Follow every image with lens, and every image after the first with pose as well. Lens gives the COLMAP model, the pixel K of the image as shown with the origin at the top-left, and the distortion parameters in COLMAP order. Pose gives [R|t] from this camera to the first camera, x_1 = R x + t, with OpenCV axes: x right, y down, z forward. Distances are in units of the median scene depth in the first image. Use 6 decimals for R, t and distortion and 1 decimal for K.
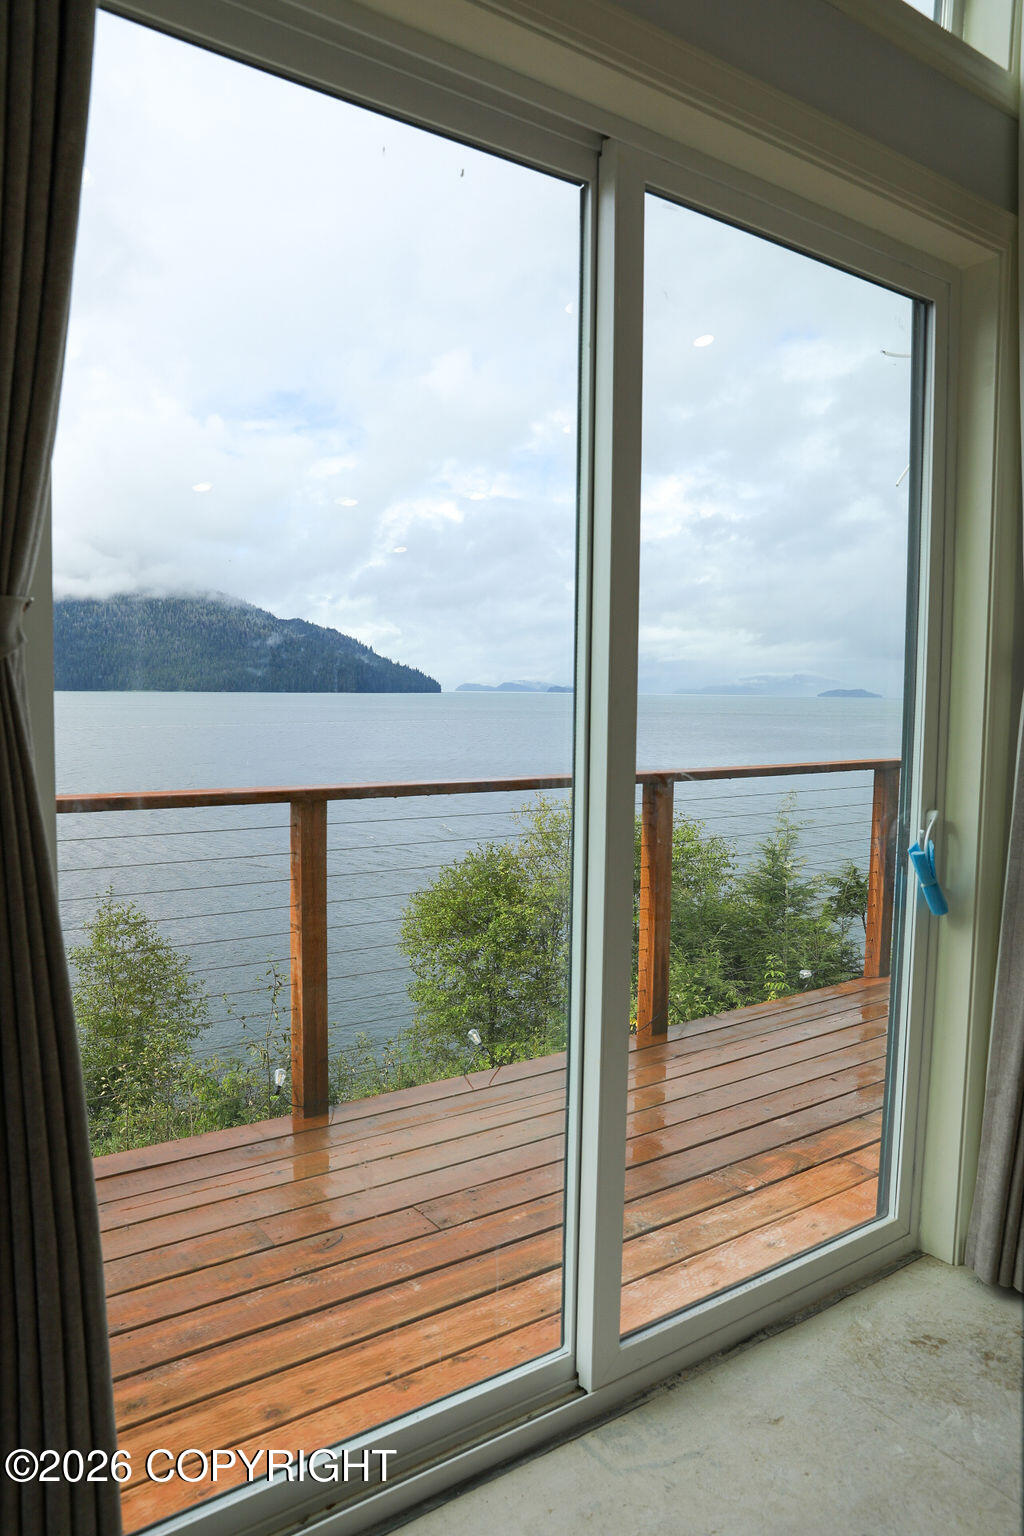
lens RADIAL K [[1056.7, 0, 511.6], [0, 1056.7, 771.7], [0, 0, 1]] dist [-0.046711, 0.006631]
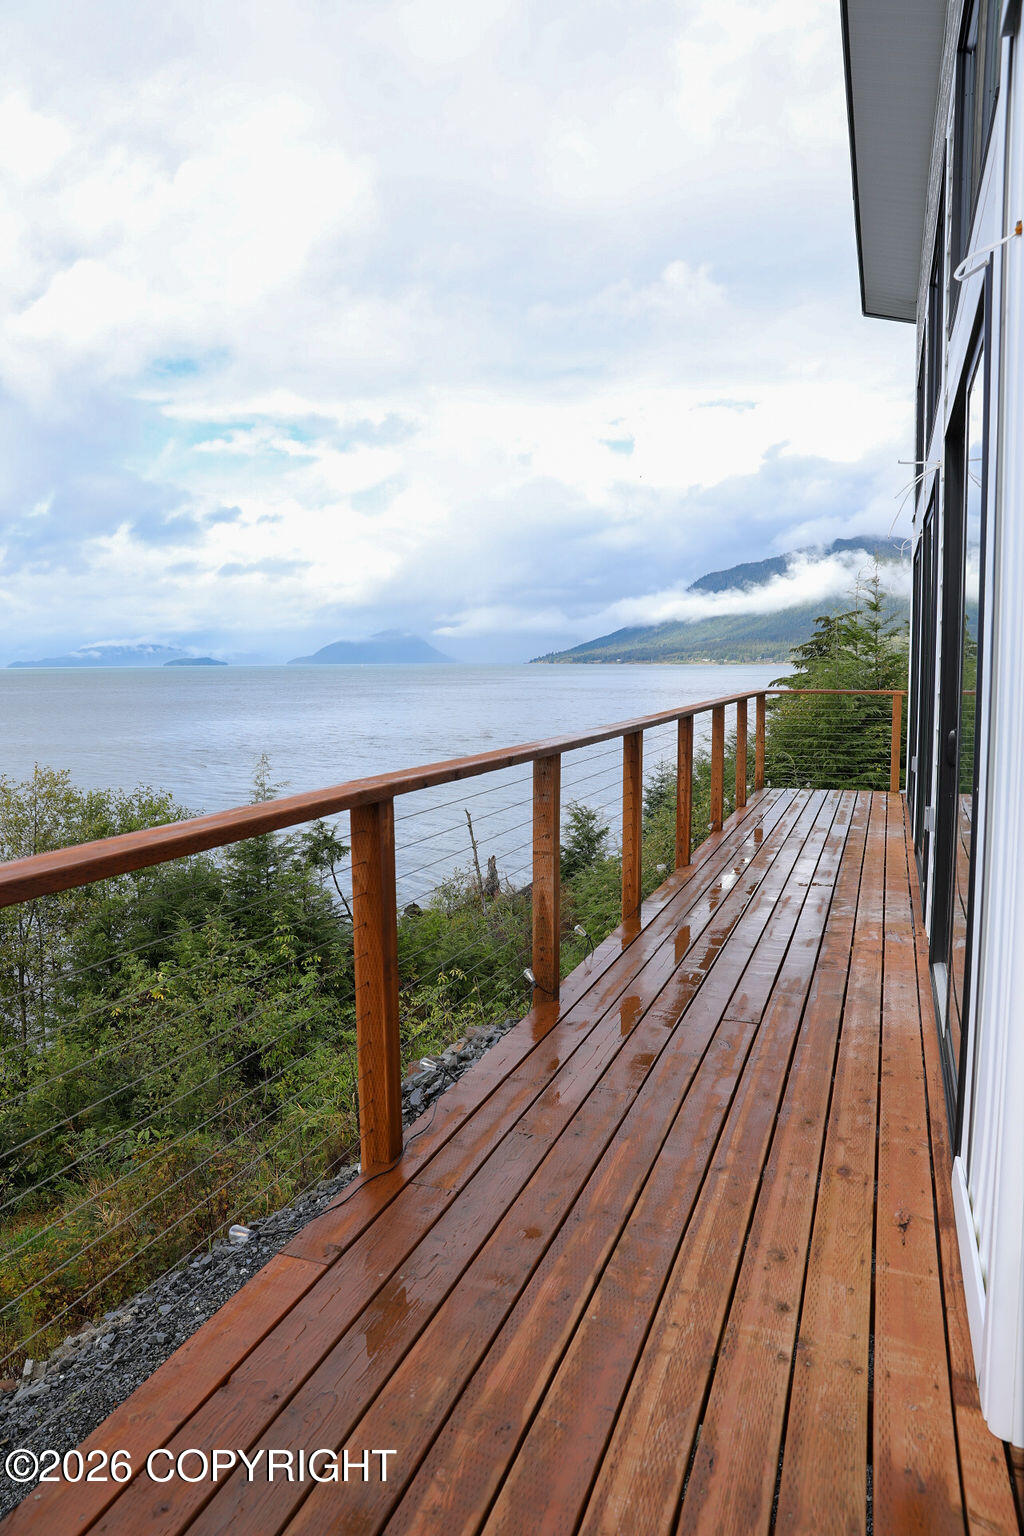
lens RADIAL K [[1056.7, 0, 505.4], [0, 1056.7, 770.3], [0, 0, 1]] dist [-0.046711, 0.006631]
pose [[0.820380, -0.083740, 0.565654, -0.156027], [0.067823, 0.996486, 0.049155, -0.004197], [-0.567783, -0.001961, 0.823176, -0.006875]]
